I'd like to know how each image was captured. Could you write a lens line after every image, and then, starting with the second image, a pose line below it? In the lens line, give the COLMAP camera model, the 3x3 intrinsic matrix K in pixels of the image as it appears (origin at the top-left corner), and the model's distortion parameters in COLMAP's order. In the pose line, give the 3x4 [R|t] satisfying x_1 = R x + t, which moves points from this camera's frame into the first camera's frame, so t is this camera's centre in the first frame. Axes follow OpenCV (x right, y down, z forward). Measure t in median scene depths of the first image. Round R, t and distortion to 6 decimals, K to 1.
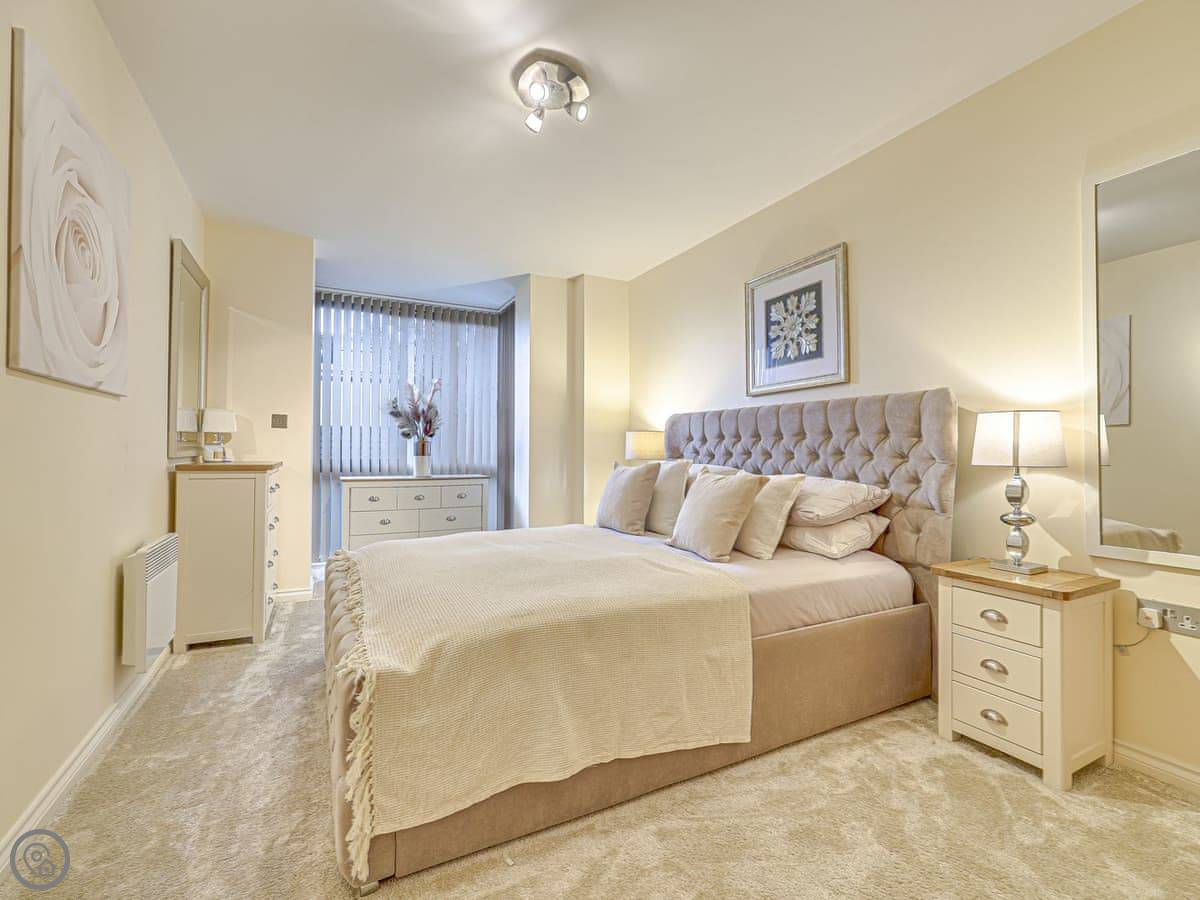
lens RADIAL K [[539.0, 0, 603.3], [0, 539.0, 442.2], [0, 0, 1]] dist [0.005399, 0.000572]
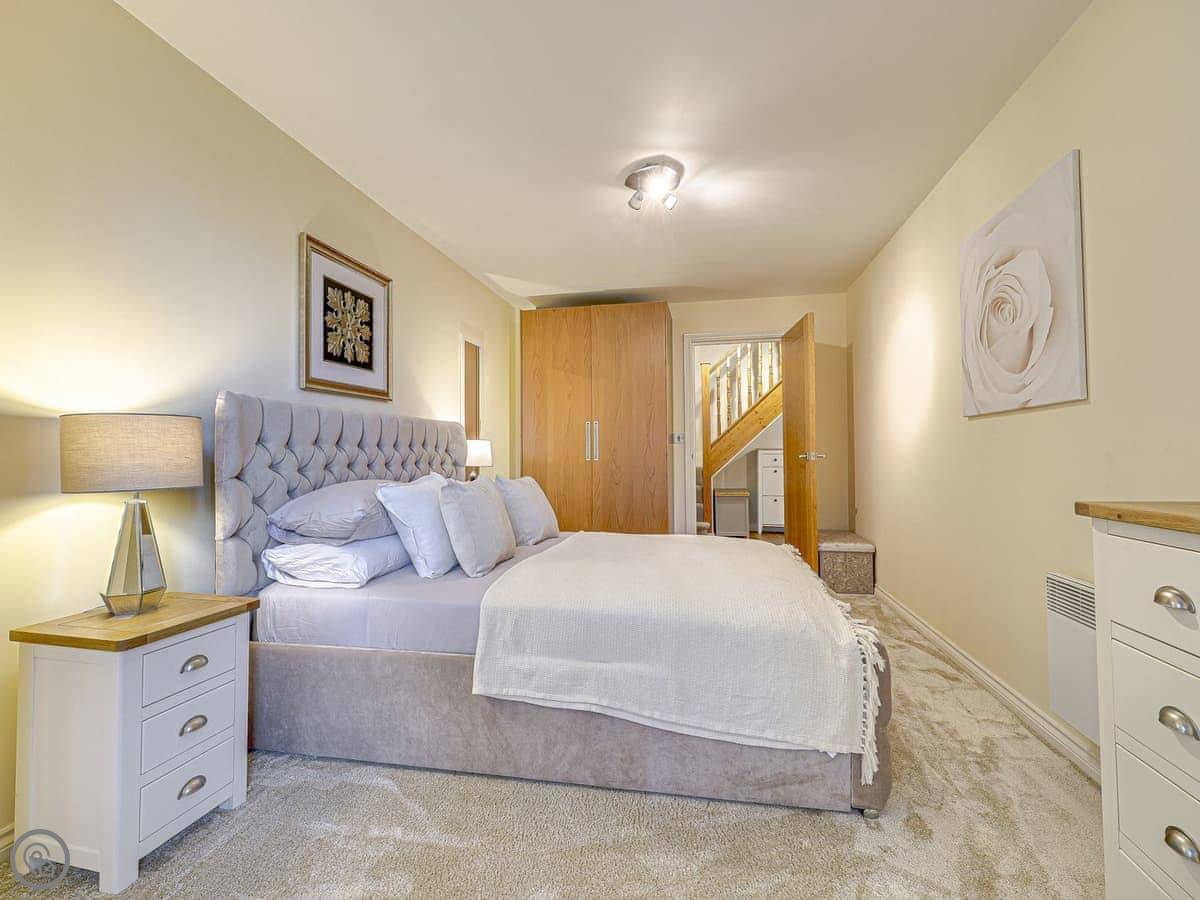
lens RADIAL K [[539.0, 0, 600.1], [0, 539.0, 452.5], [0, 0, 1]] dist [0.005399, 0.000572]
pose [[-0.773039, 0.004784, 0.634341, -0.570892], [-0.005989, 0.999872, -0.014838, 0.012716], [-0.634331, -0.015269, -0.772911, 1.454192]]
